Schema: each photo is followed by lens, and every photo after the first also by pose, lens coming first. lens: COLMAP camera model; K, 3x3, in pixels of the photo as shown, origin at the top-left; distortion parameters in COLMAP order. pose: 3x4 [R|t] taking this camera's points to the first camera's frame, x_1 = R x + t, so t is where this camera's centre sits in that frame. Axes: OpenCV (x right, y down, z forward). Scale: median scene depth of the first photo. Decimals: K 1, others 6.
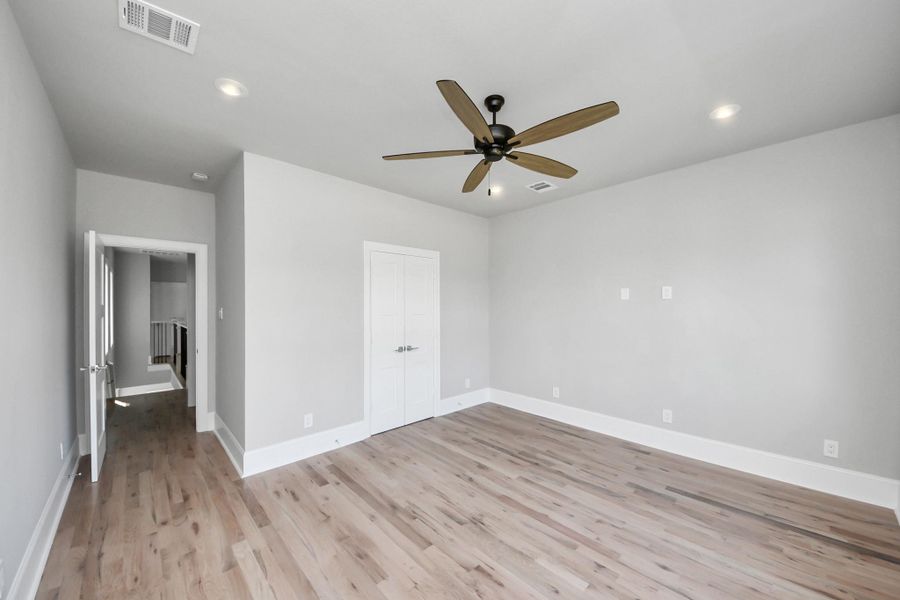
lens RADIAL K [[323.0, 0, 451.3], [0, 323.0, 305.8], [0, 0, 1]] dist [0.047327, -0.021897]
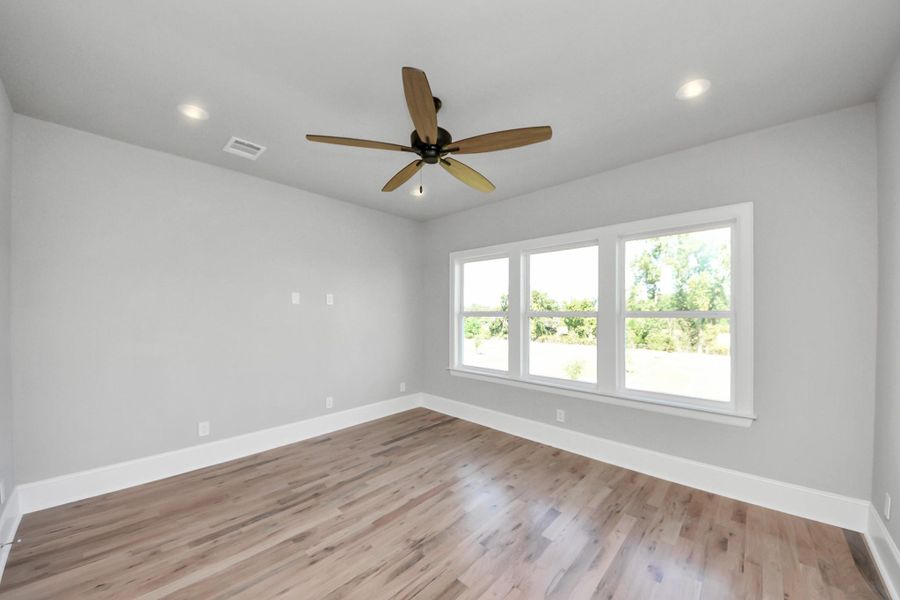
lens RADIAL K [[323.0, 0, 451.3], [0, 323.0, 305.8], [0, 0, 1]] dist [0.047327, -0.021897]
pose [[-0.055269, 0.031031, 0.997989, -0.659408], [-0.010709, 0.999441, -0.031669, 0.019459], [-0.998414, -0.012438, -0.054906, 0.743399]]
